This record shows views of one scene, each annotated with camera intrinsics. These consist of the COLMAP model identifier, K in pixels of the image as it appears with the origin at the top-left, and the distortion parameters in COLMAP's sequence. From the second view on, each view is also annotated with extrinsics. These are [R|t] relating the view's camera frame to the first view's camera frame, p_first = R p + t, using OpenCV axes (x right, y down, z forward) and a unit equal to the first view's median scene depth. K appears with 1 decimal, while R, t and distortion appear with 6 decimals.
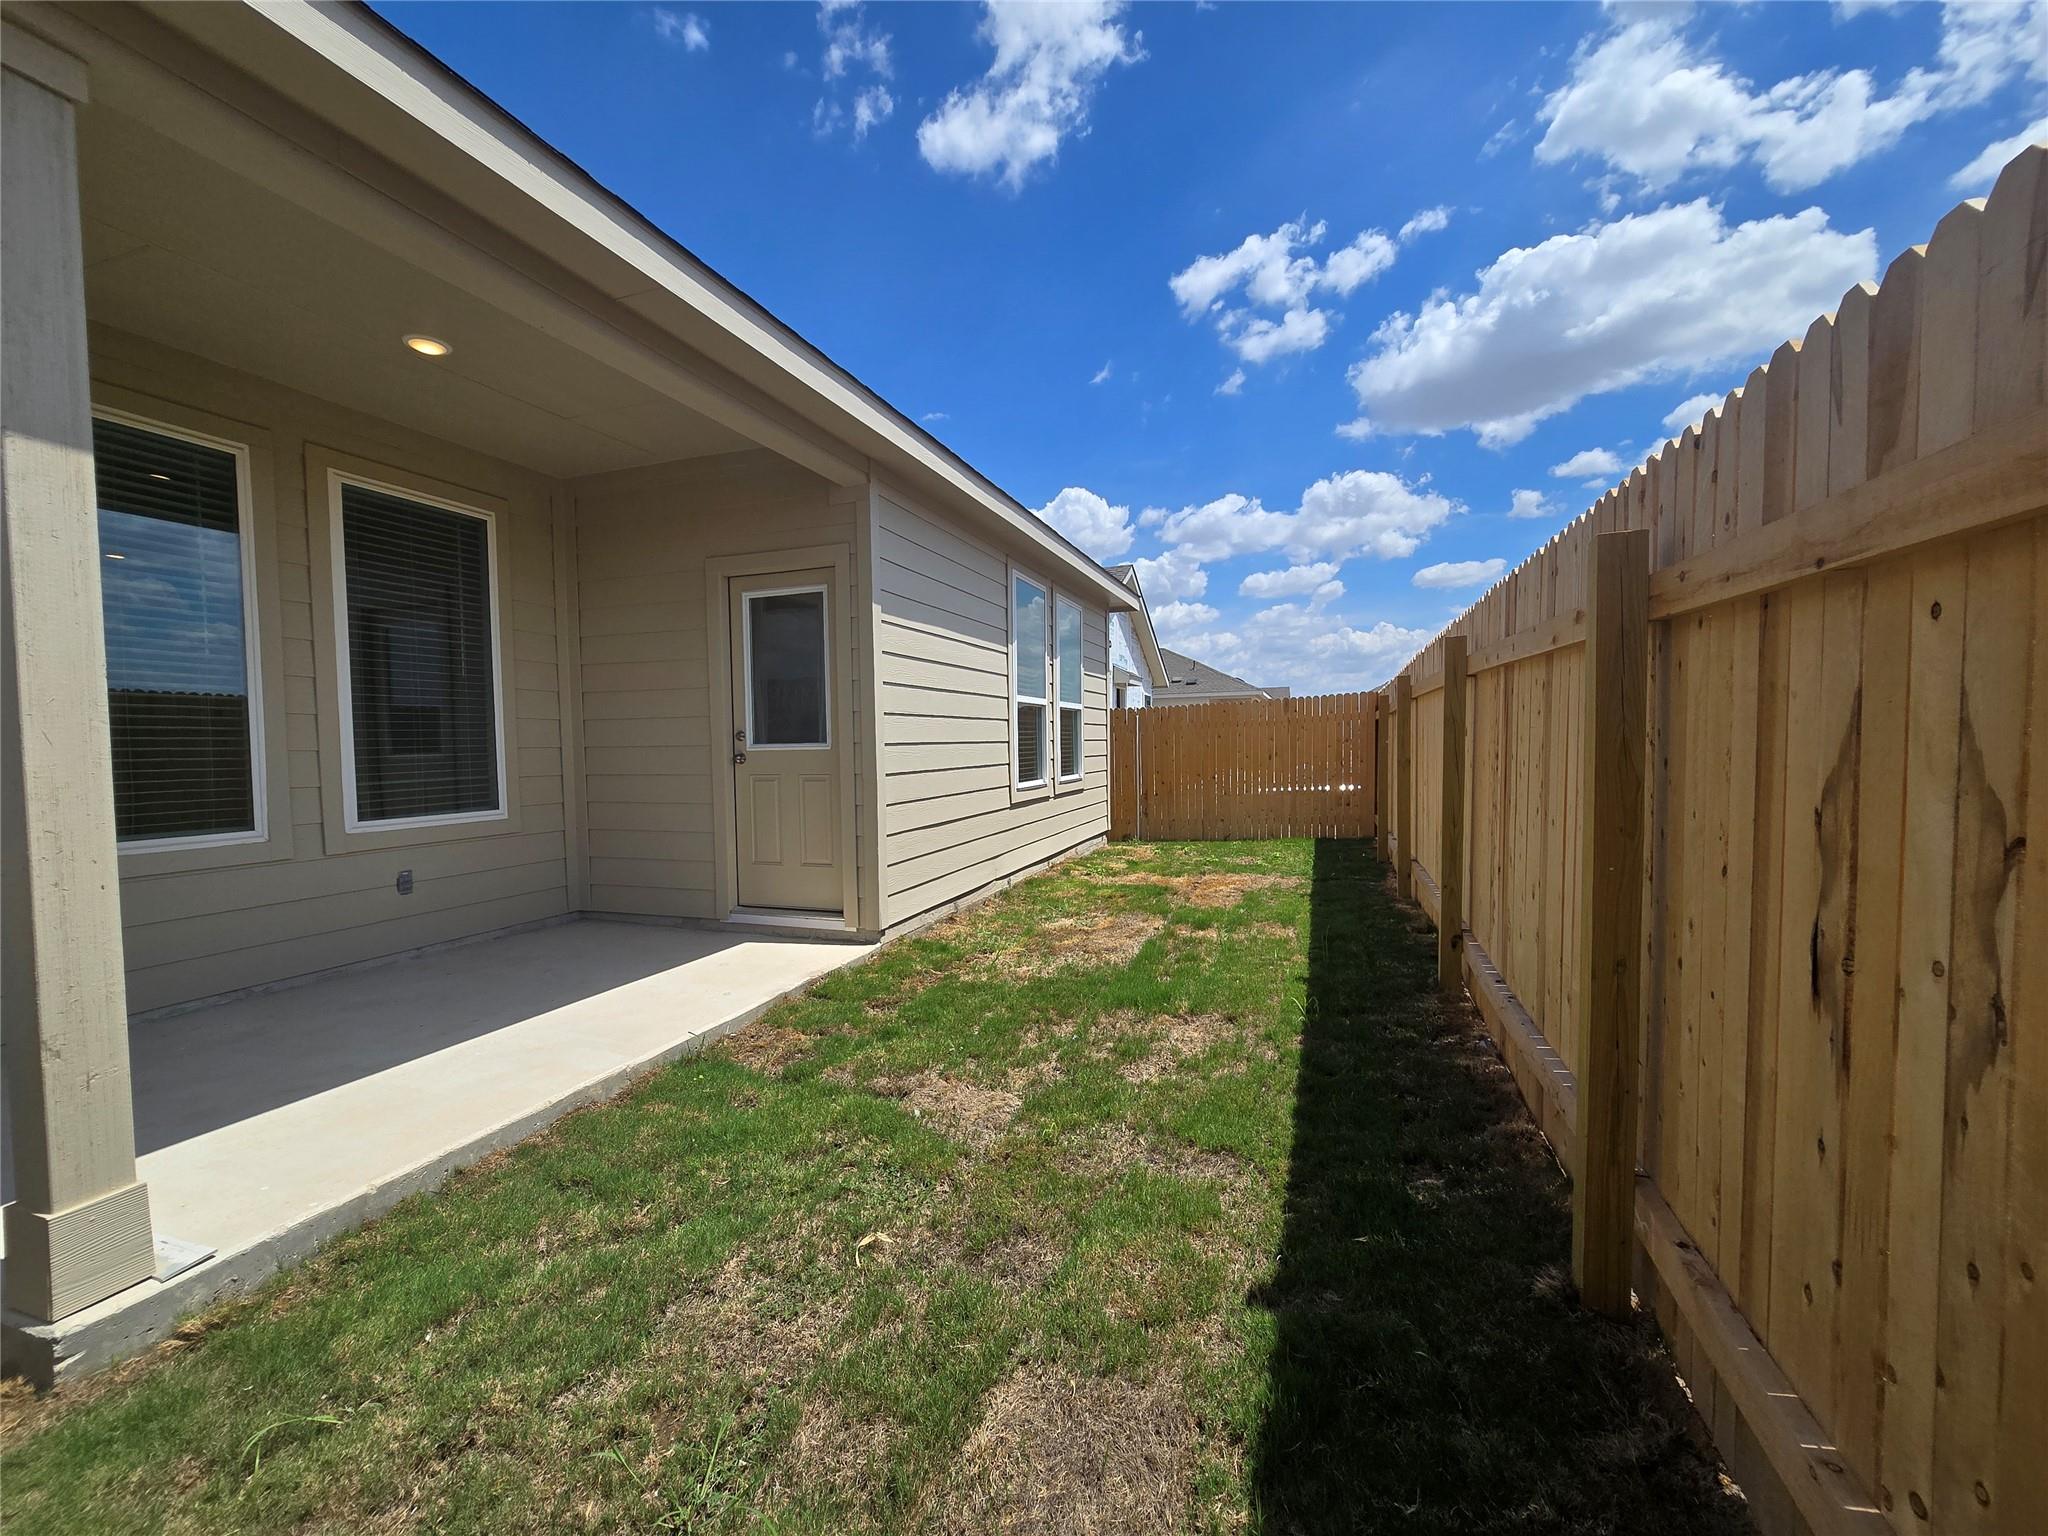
lens RADIAL K [[836.5, 0, 1021.5], [0, 836.5, 779.4], [0, 0, 1]] dist [-0.022351, 0.005207]
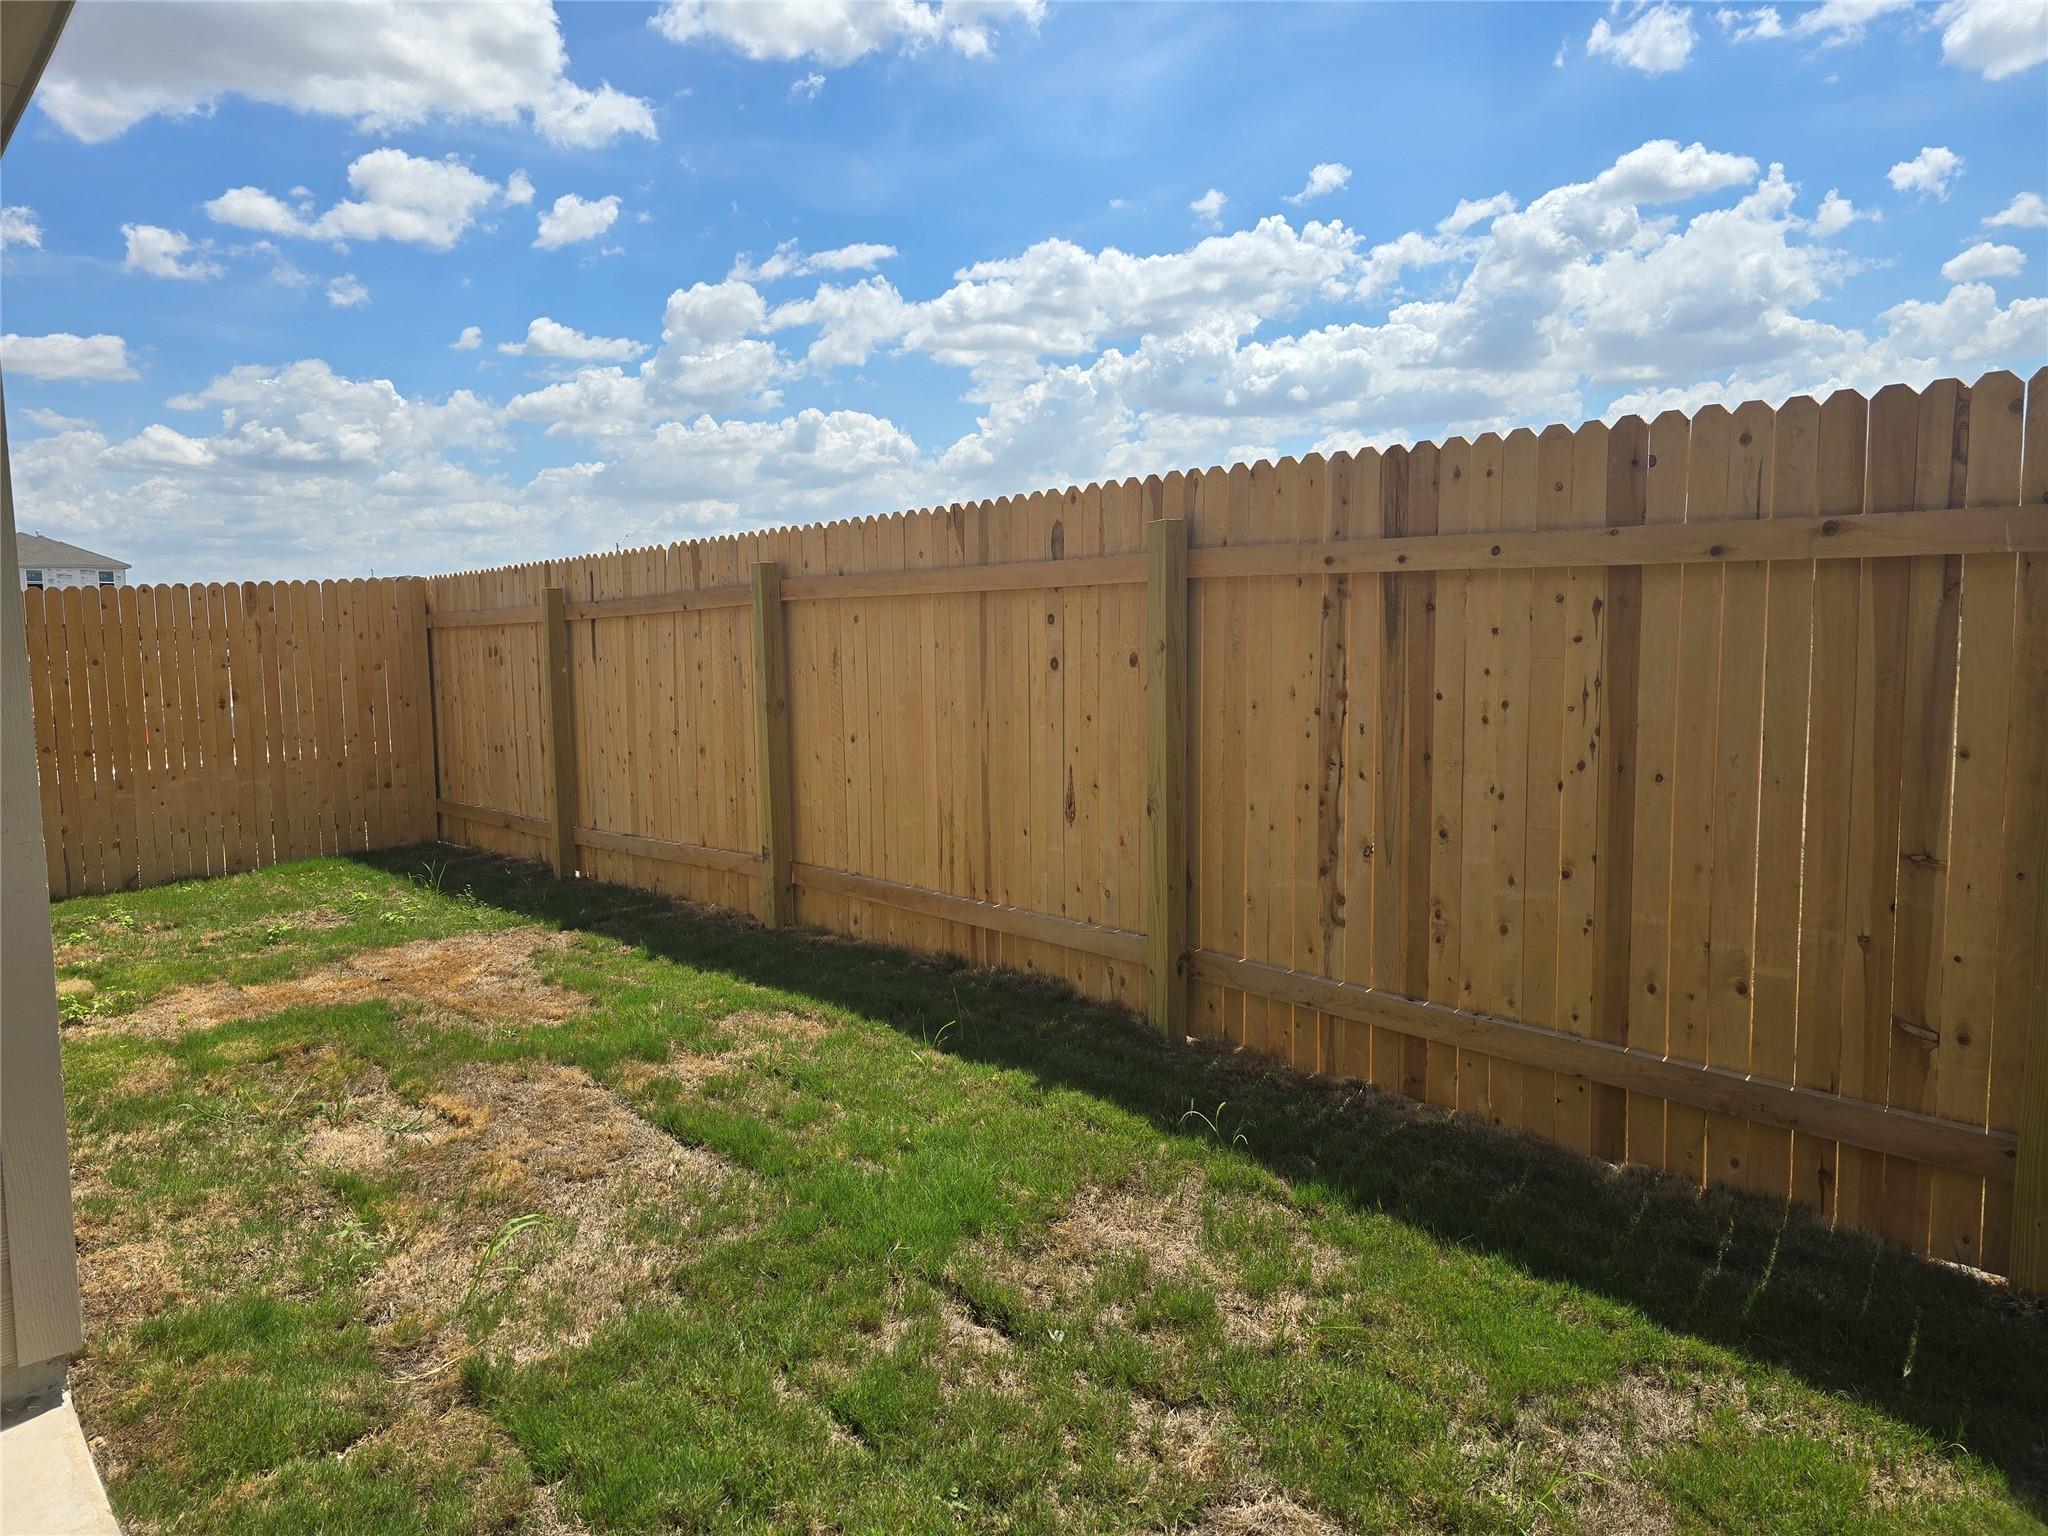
lens RADIAL K [[1368.9, 0, 1011.6], [0, 1368.9, 762.7], [0, 0, 1]] dist [0.065352, -0.051333]
pose [[0.473622, -0.075398, 0.877495, -0.447840], [0.048708, 0.997046, 0.059381, -0.040401], [-0.879381, 0.014616, 0.475895, 0.493342]]
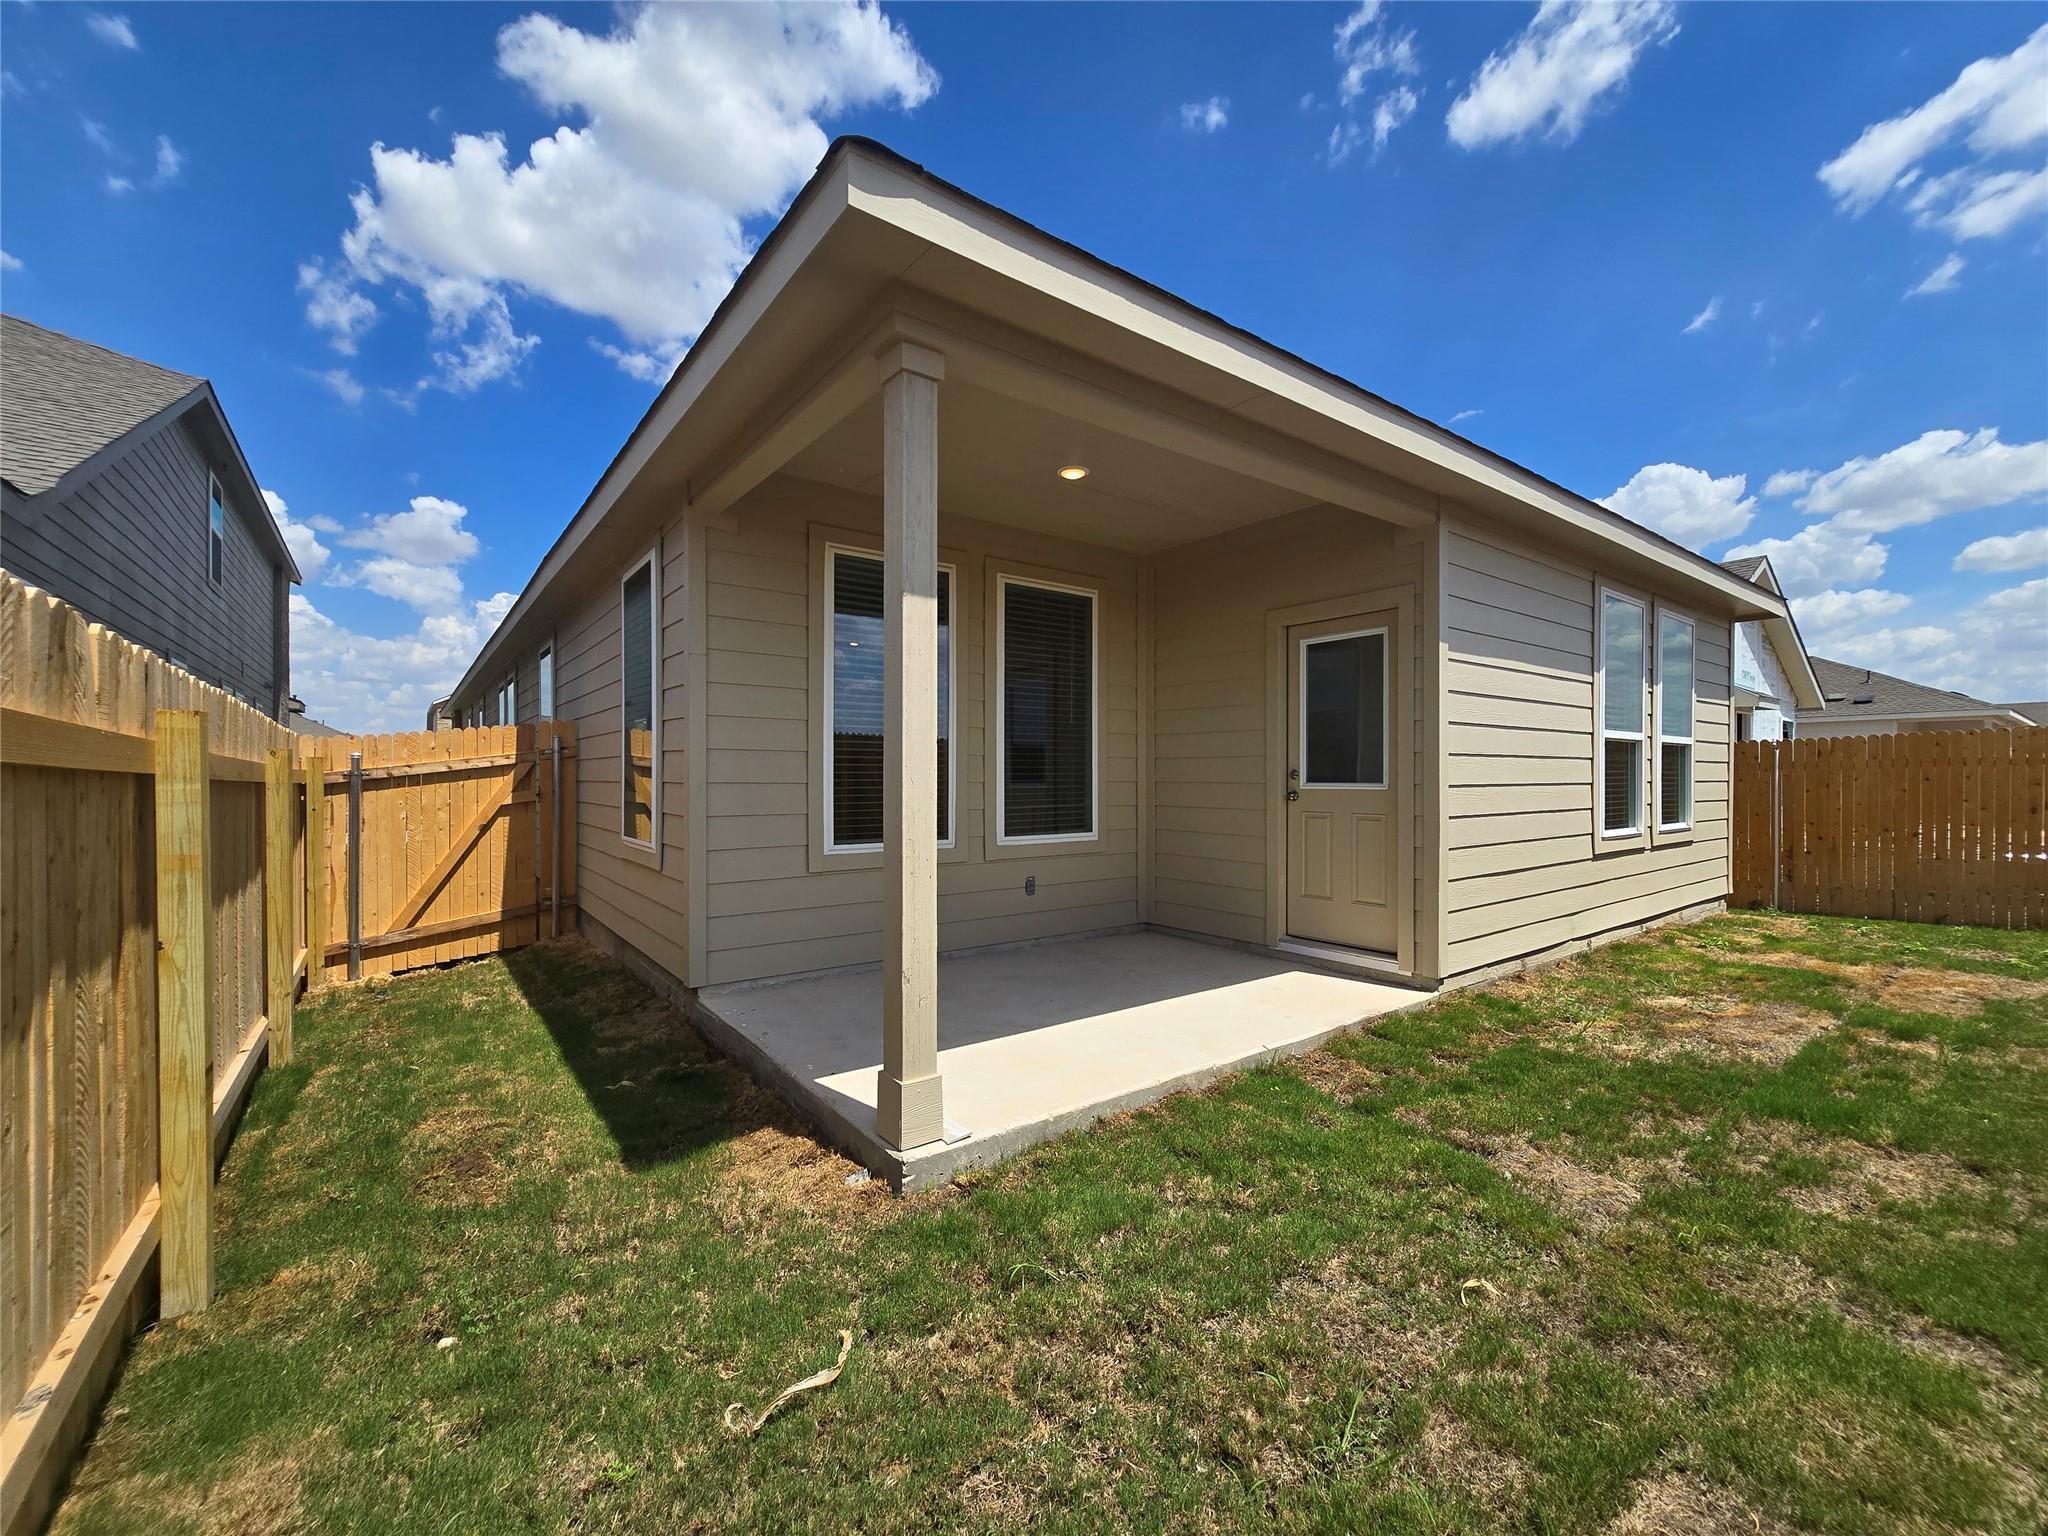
lens RADIAL K [[836.5, 0, 1006.5], [0, 836.5, 769.5], [0, 0, 1]] dist [-0.022351, 0.005207]
pose [[0.824029, 0.011018, -0.566441, -0.041435], [-0.038067, 0.998628, -0.035953, -0.006419], [0.565267, 0.051189, 0.823318, -0.084180]]
